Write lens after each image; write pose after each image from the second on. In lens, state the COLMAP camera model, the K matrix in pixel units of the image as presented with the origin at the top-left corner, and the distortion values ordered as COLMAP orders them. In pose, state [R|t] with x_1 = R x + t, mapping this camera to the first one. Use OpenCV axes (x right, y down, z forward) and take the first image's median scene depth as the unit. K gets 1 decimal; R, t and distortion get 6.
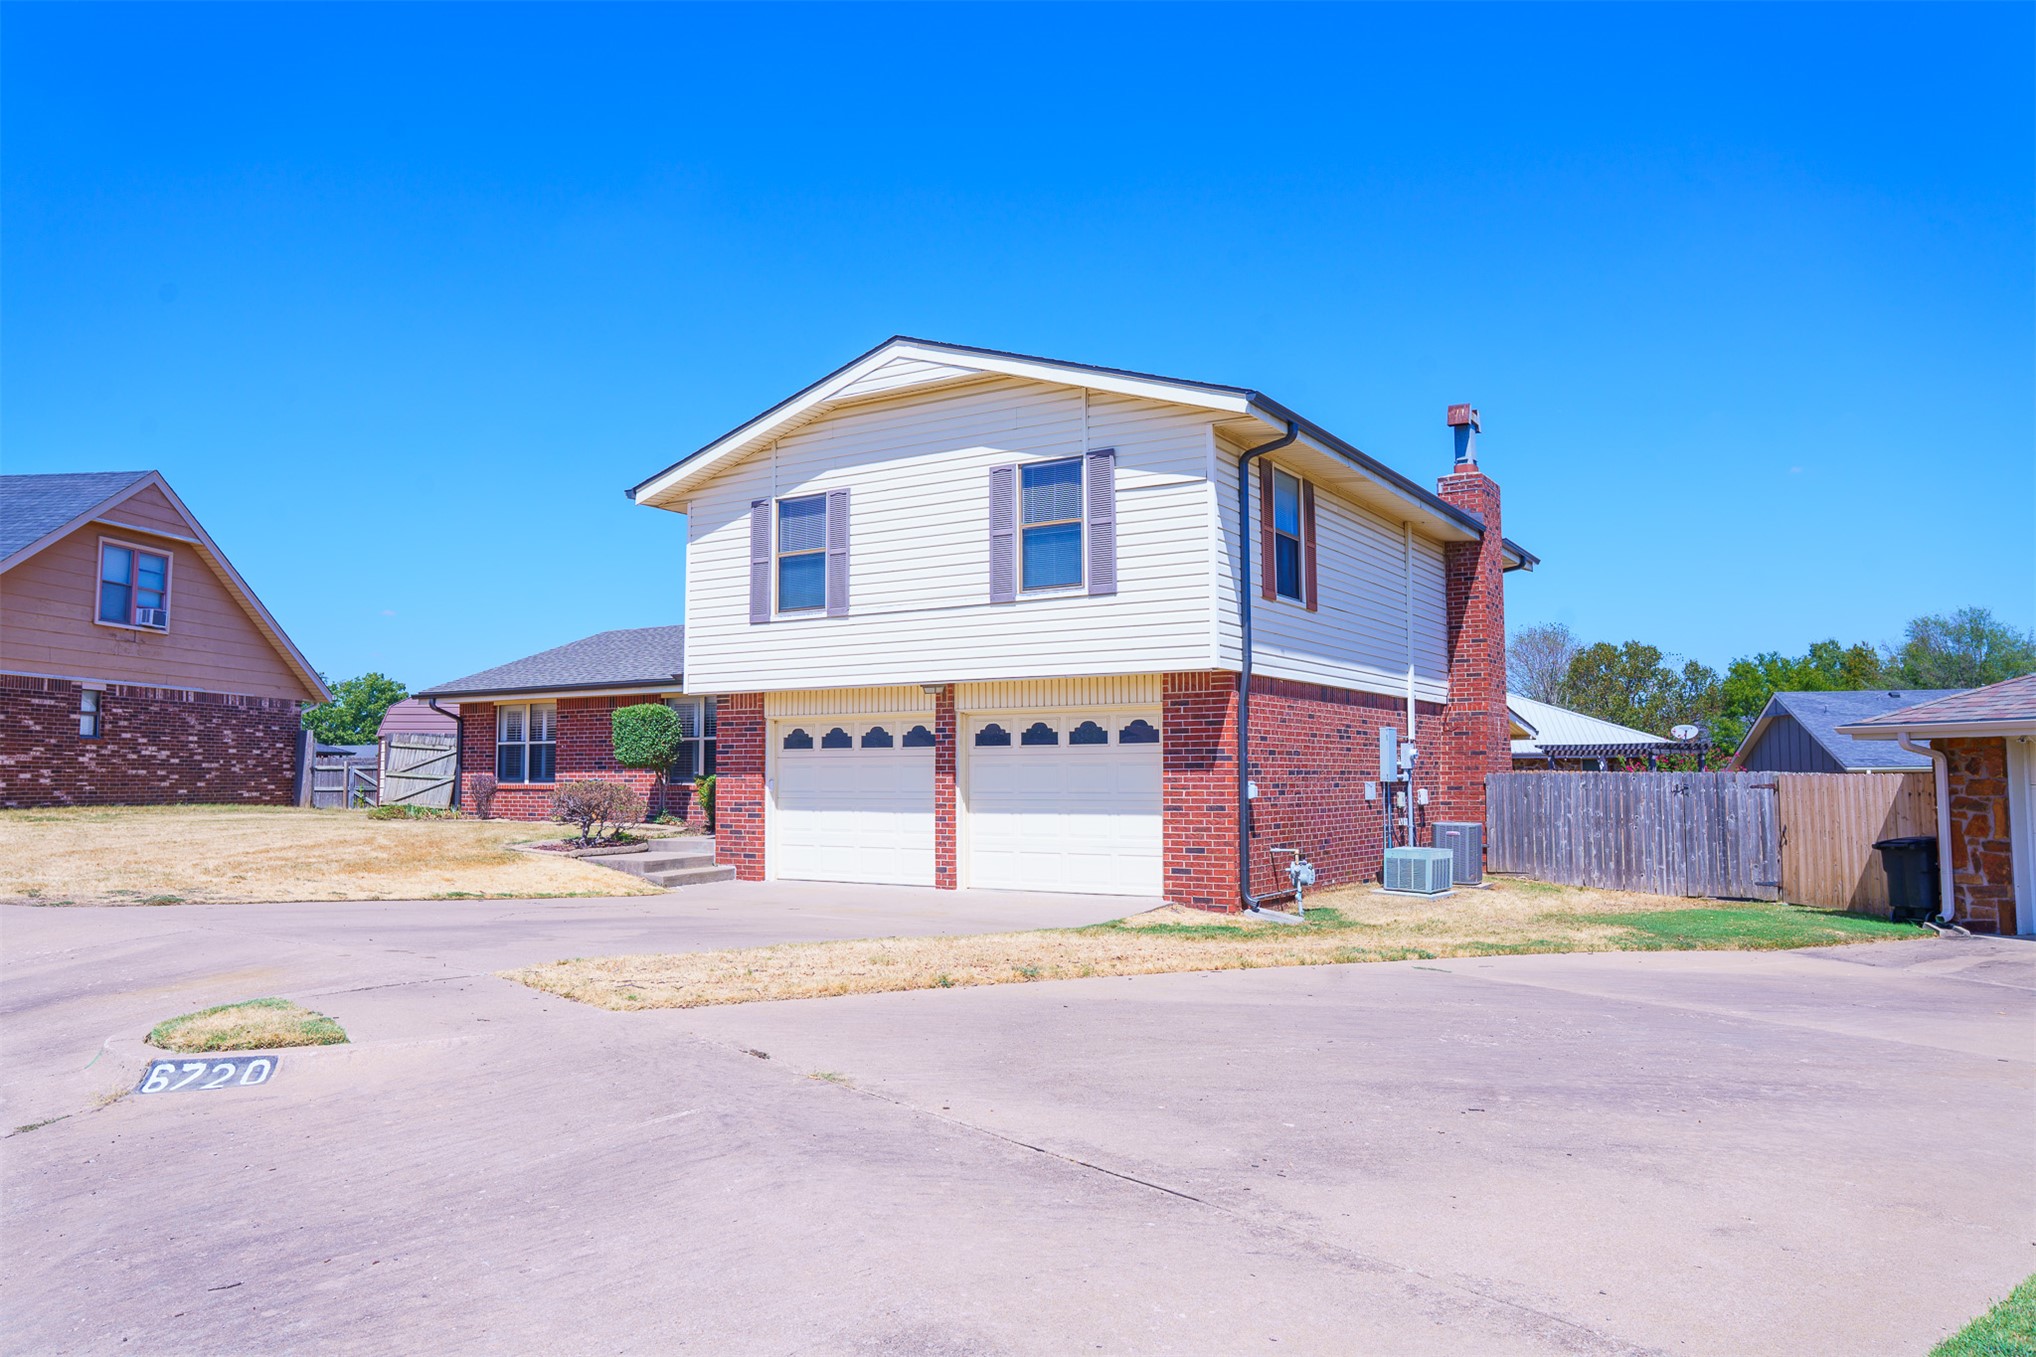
lens RADIAL K [[1411.7, 0, 1016.0], [0, 1411.7, 685.2], [0, 0, 1]] dist [-0.044478, 0.032603]
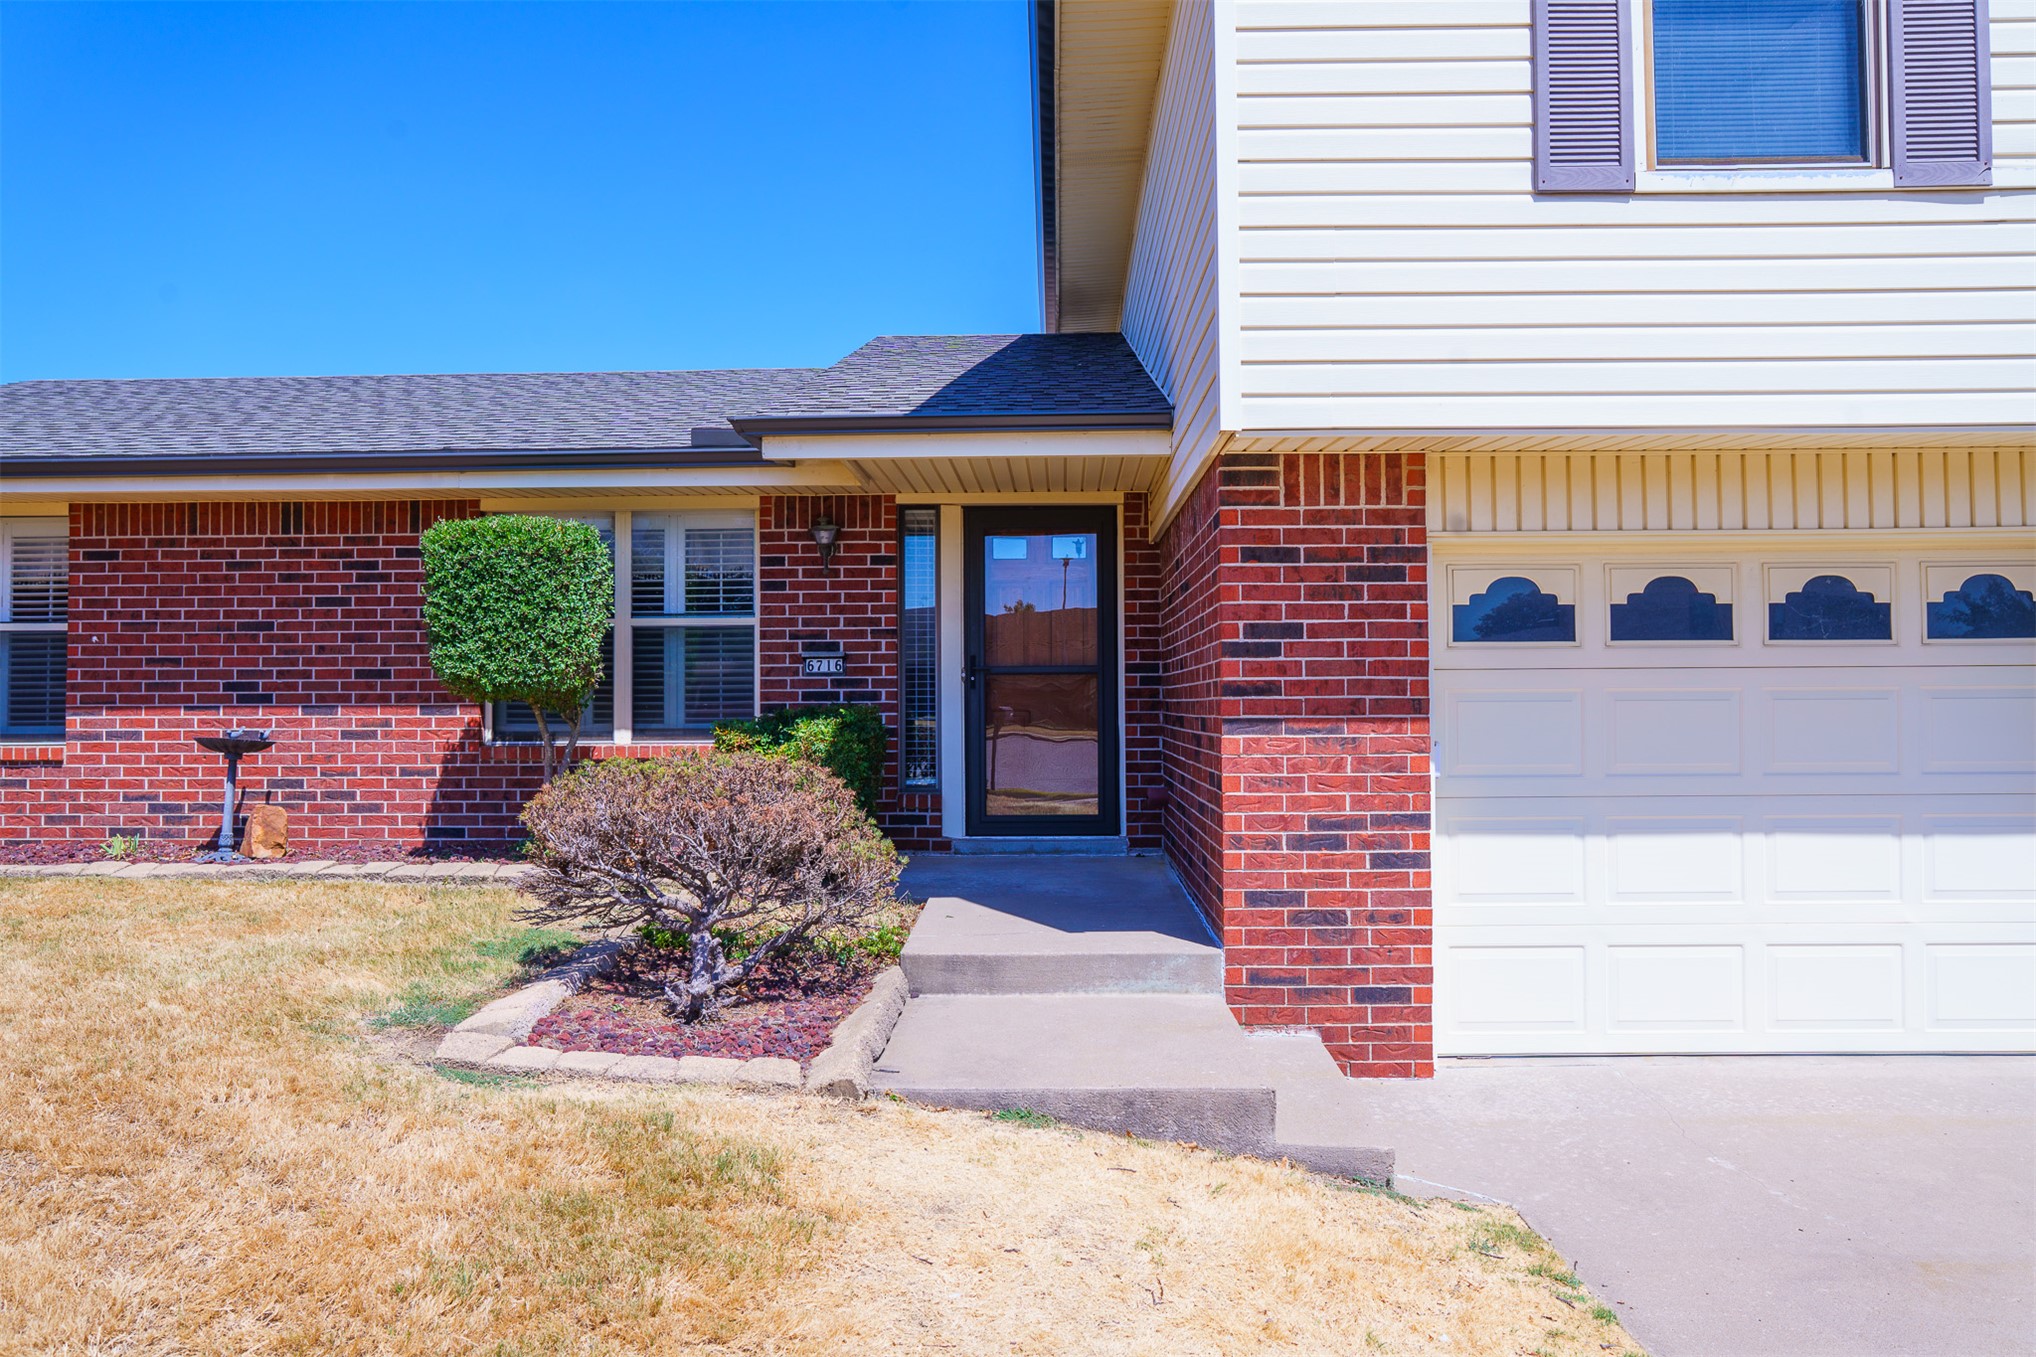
lens RADIAL K [[1411.7, 0, 1019.3], [0, 1411.7, 672.2], [0, 0, 1]] dist [-0.044478, 0.032603]
pose [[0.858973, 0.011020, 0.511903, -0.440665], [-0.030876, 0.999064, 0.030303, 0.049534], [-0.511089, -0.041835, 0.858509, 0.846502]]
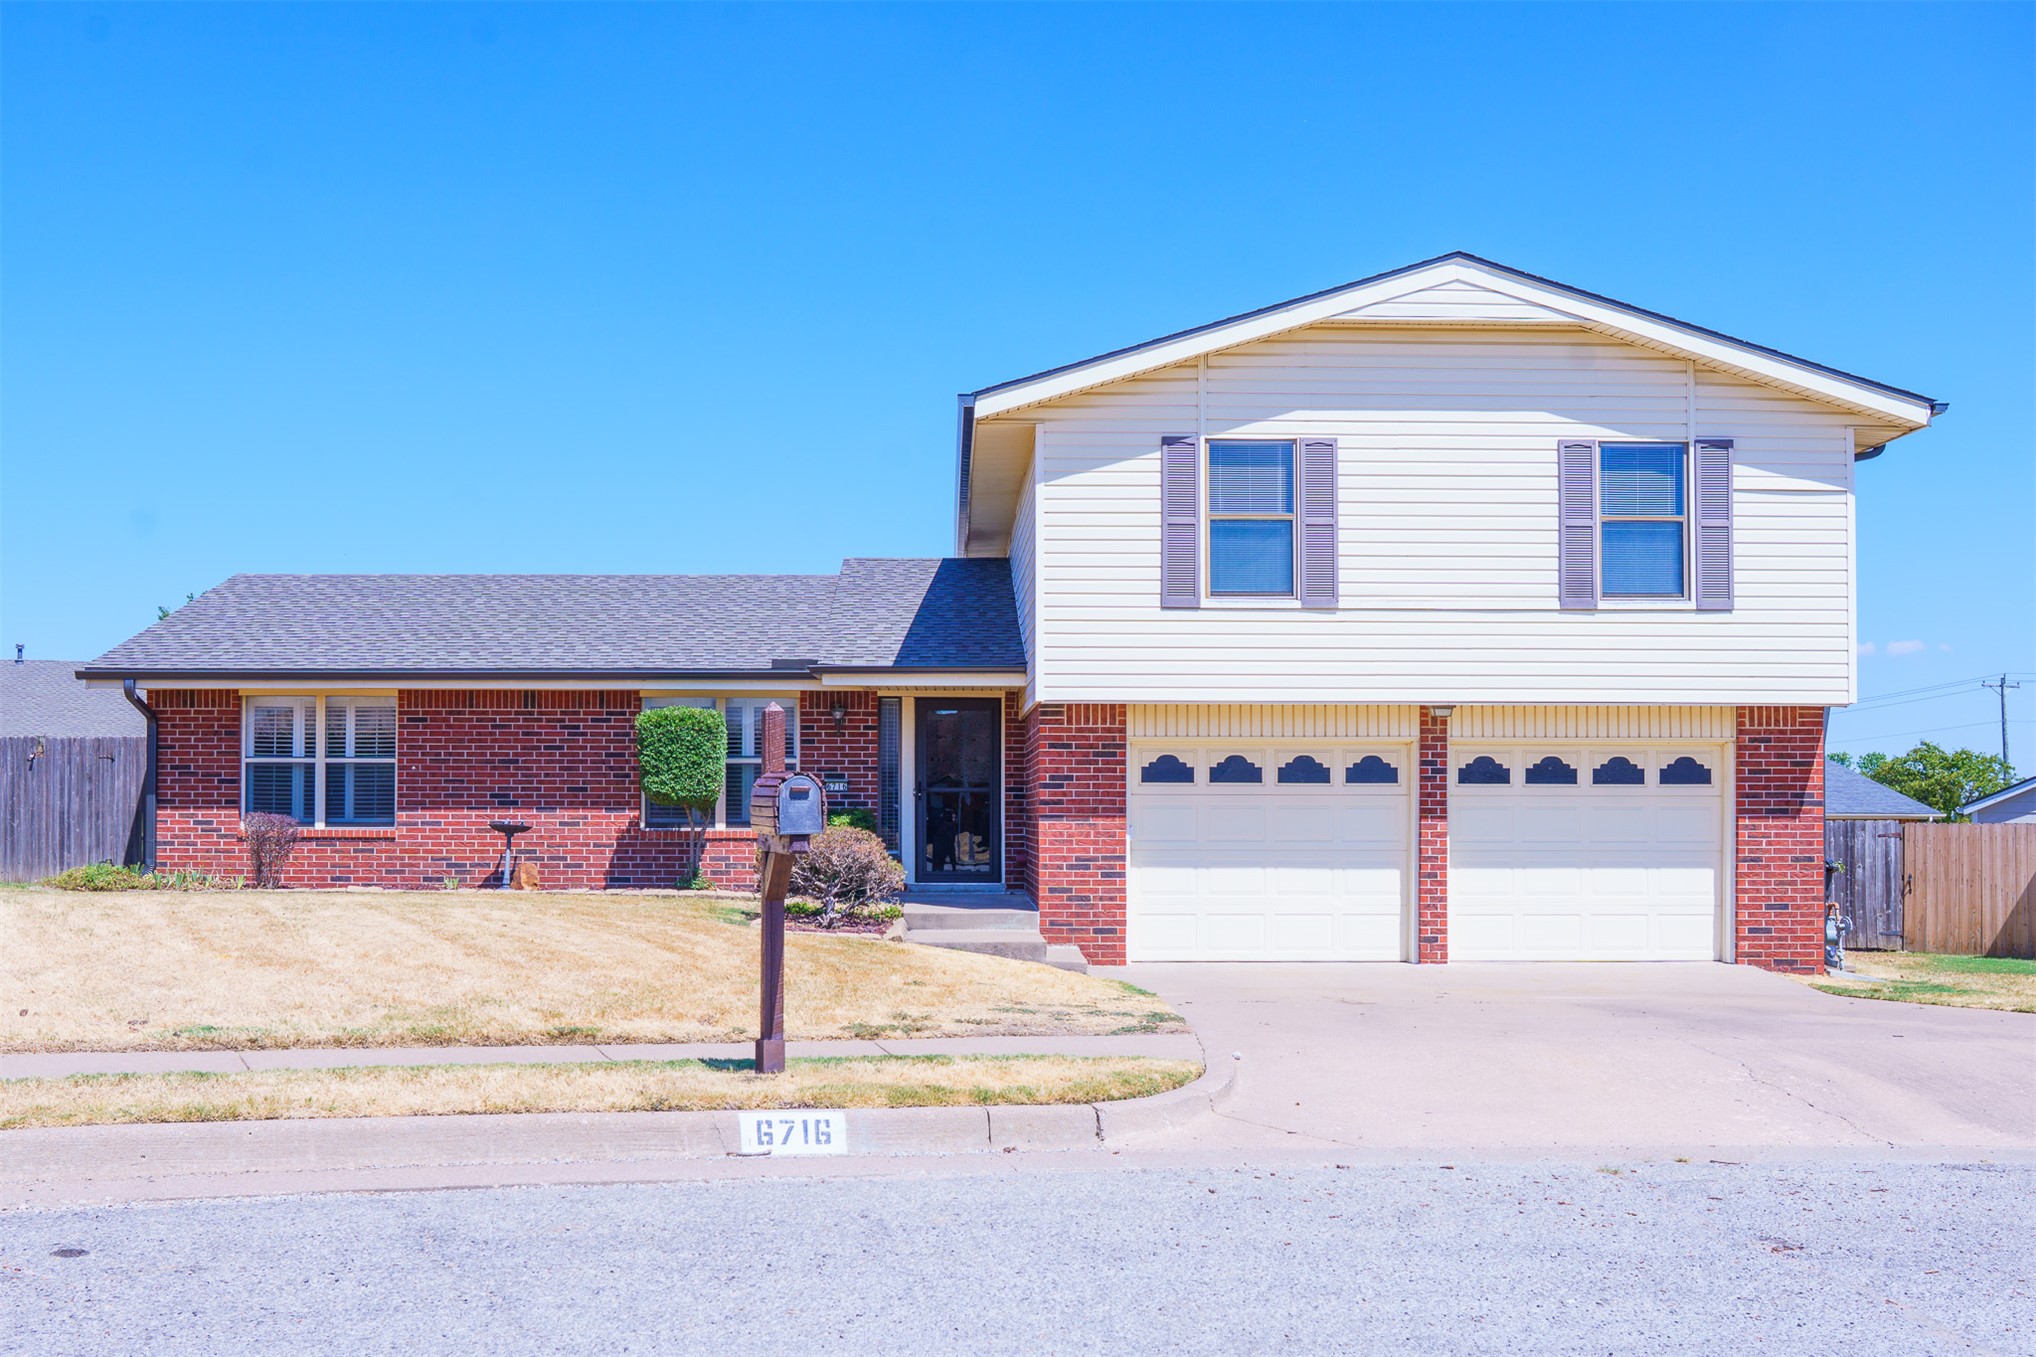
lens RADIAL K [[1974.6, 0, 970.0], [0, 1974.6, 809.2], [0, 0, 1]] dist [-0.044442, 0.000000]
pose [[0.839109, 0.007704, 0.543909, -0.854336], [-0.040418, 0.998019, 0.048219, 0.014867], [-0.542460, -0.062445, 0.837758, 0.215544]]
